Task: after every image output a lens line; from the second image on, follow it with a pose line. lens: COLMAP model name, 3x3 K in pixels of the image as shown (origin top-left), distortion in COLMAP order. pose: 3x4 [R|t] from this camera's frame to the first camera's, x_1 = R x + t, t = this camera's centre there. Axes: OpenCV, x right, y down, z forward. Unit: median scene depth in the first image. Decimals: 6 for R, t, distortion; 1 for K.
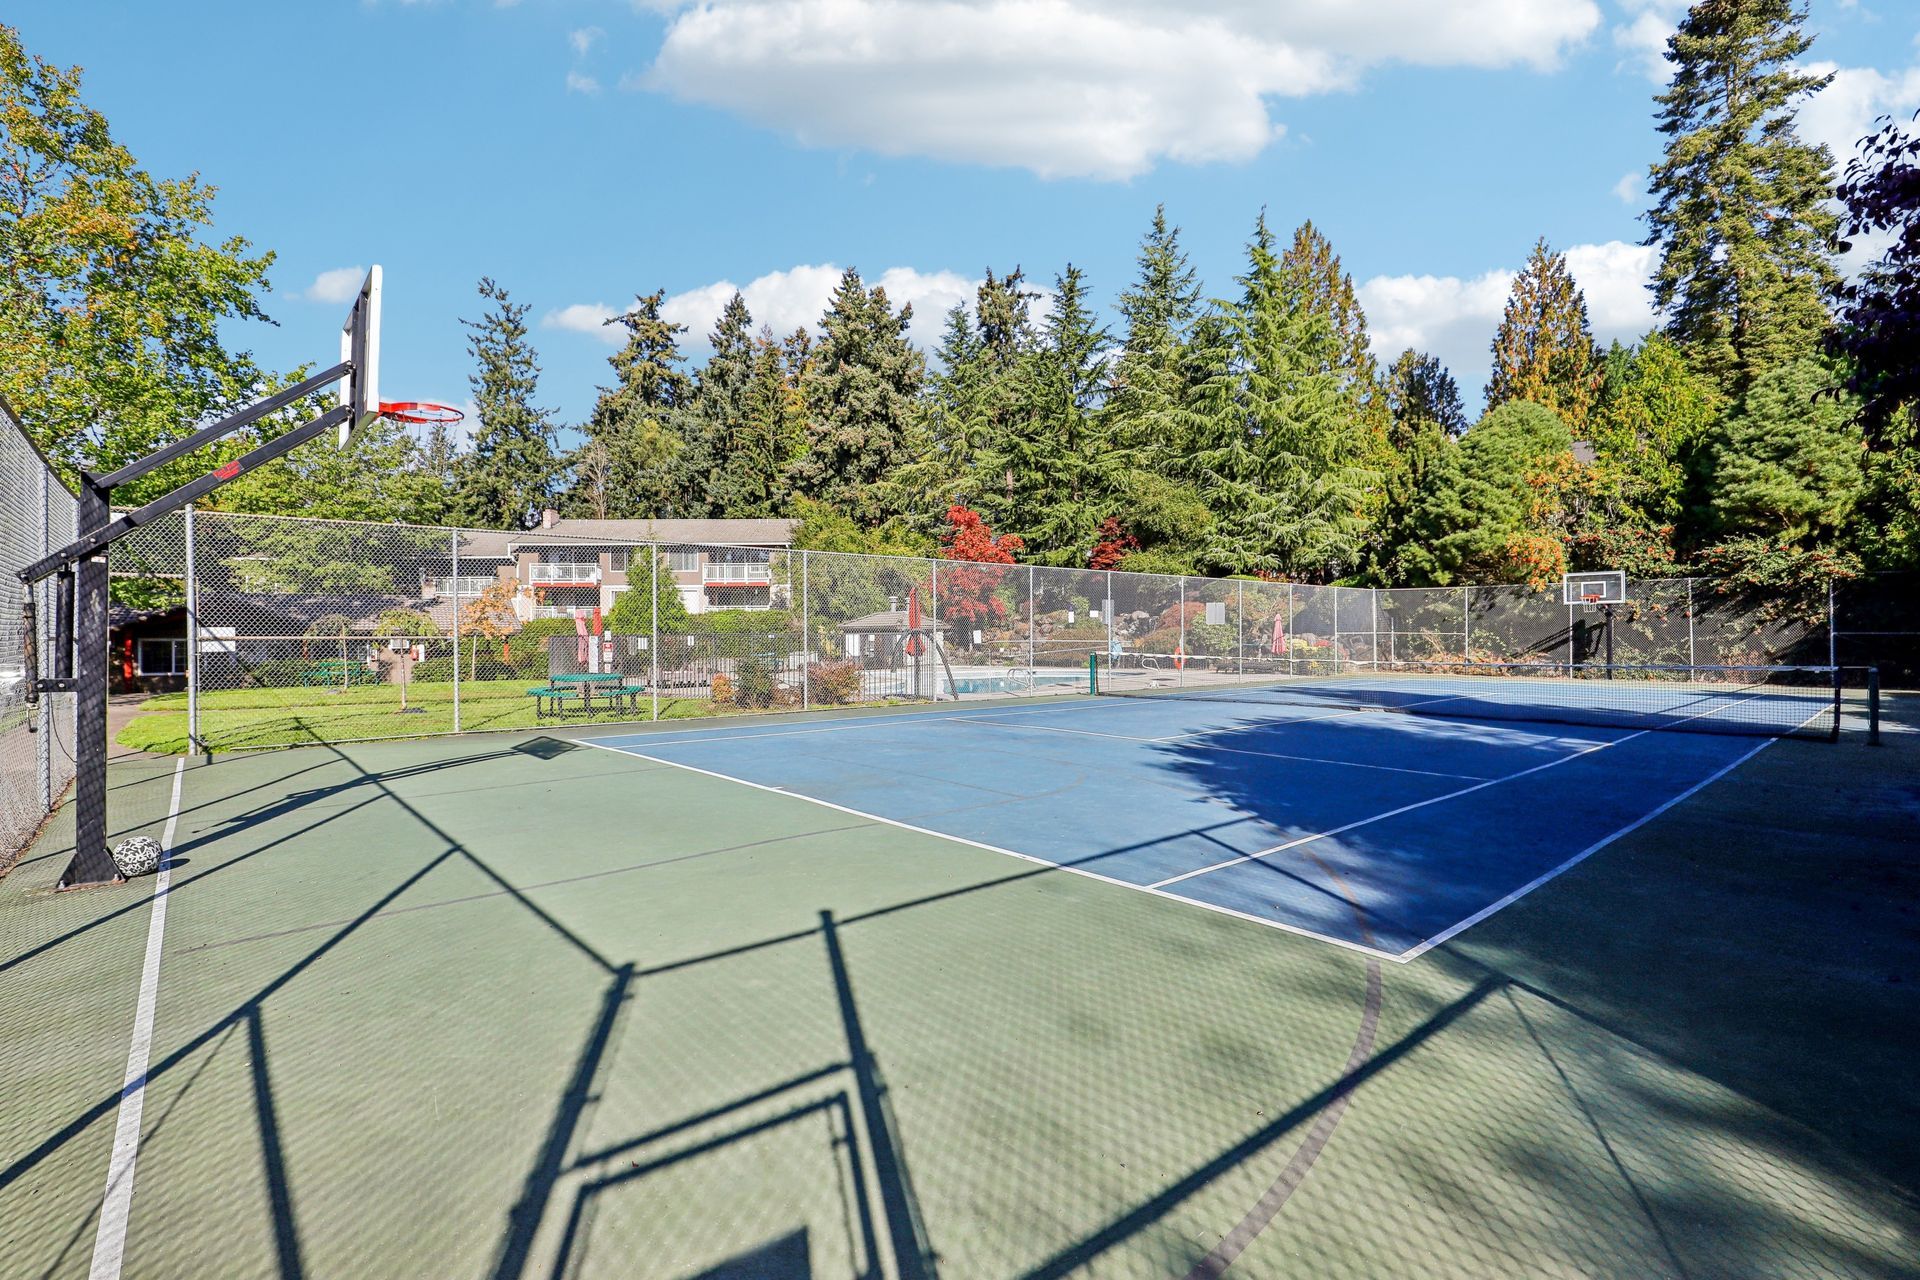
lens RADIAL K [[920.5, 0, 950.9], [0, 920.5, 626.6], [0, 0, 1]] dist [-0.048781, 0.009839]
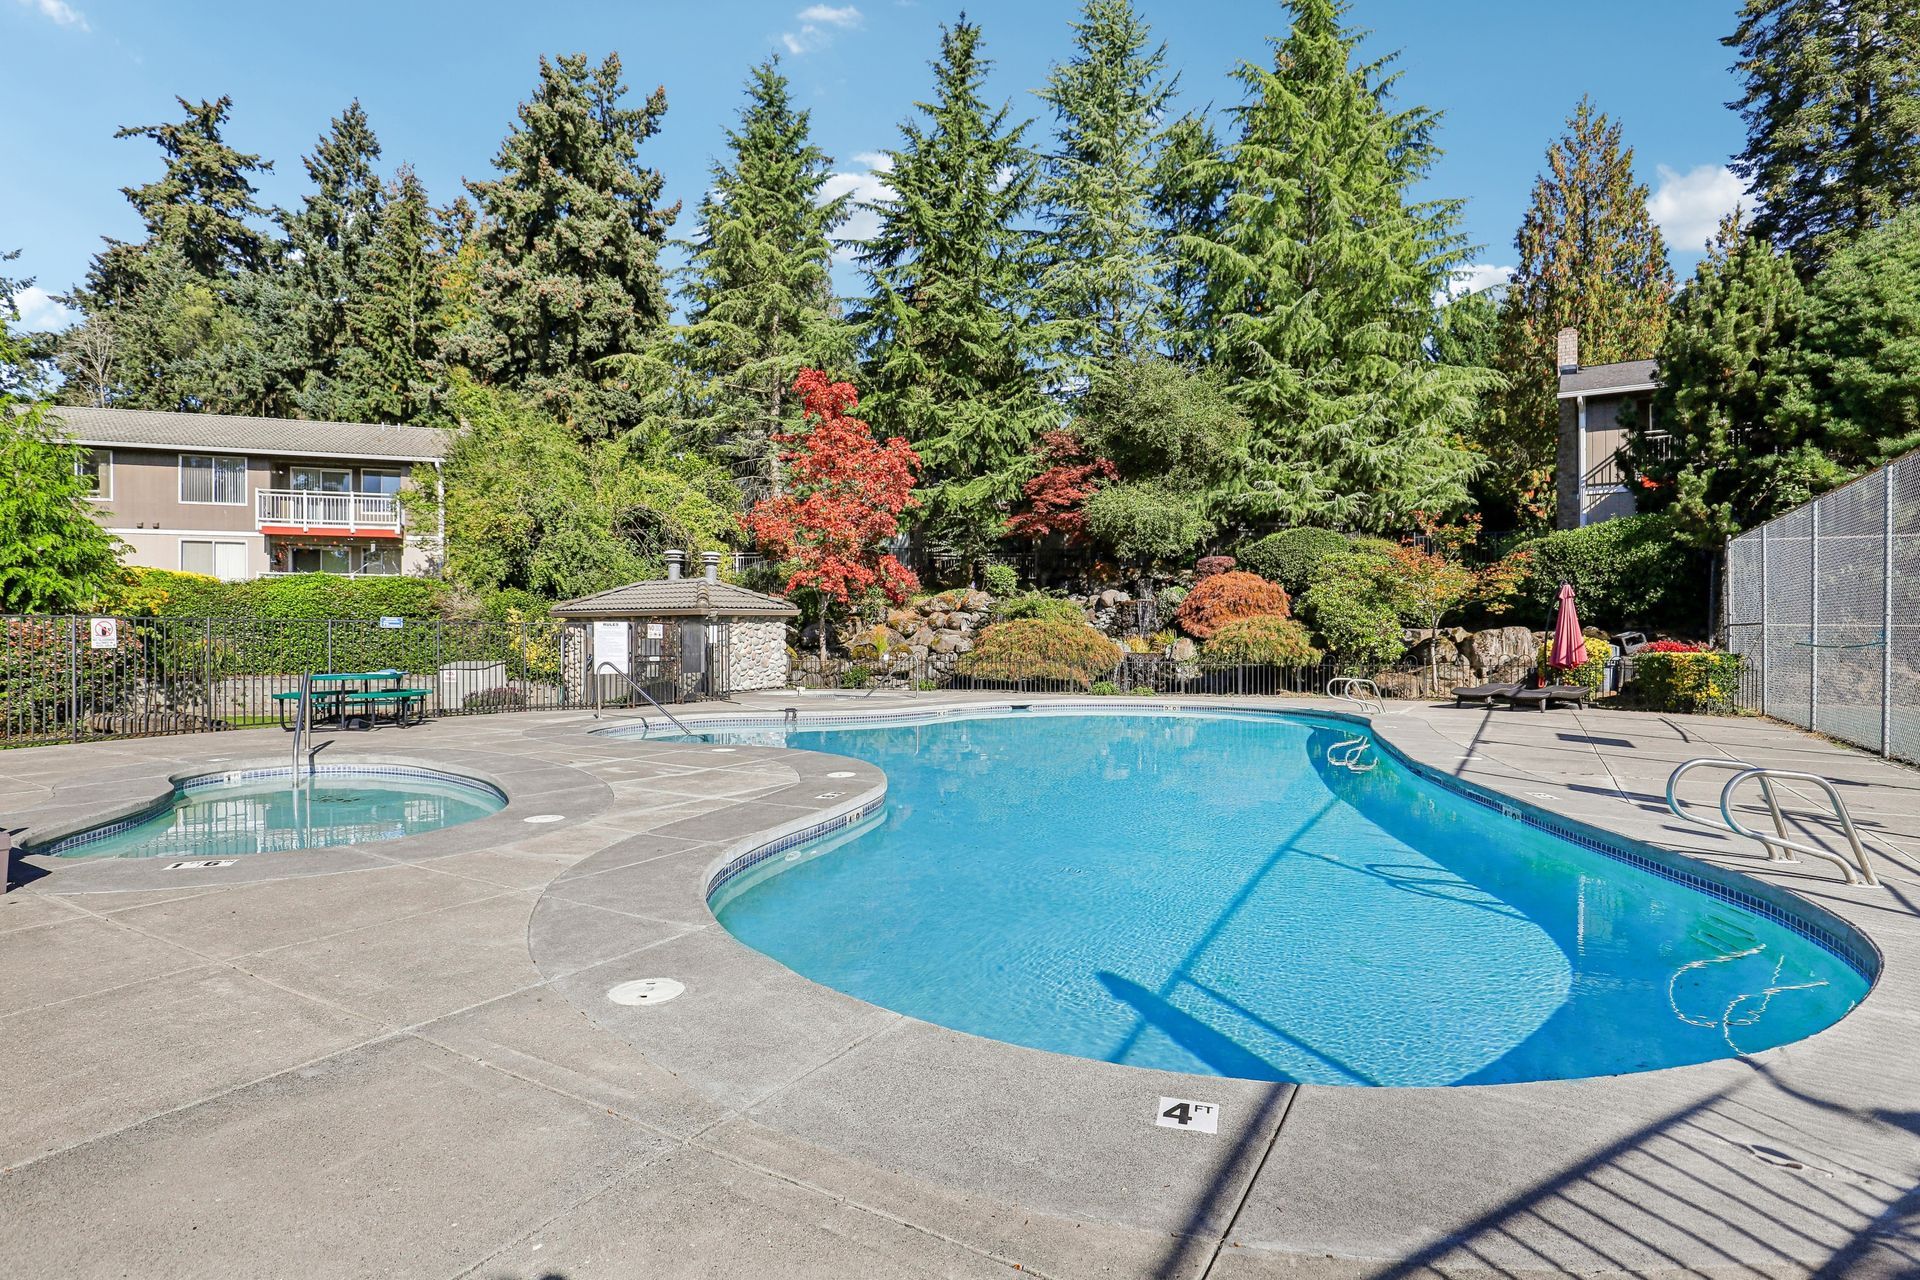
lens RADIAL K [[987.6, 0, 960.0], [0, 987.6, 640.0], [0, 0, 1]] dist [-0.044028, 0.017203]
pose [[0.950631, 0.003716, 0.310301, -0.057676], [-0.007384, 0.999916, 0.010647, 0.006300], [-0.310236, -0.012413, 0.950579, 0.323739]]
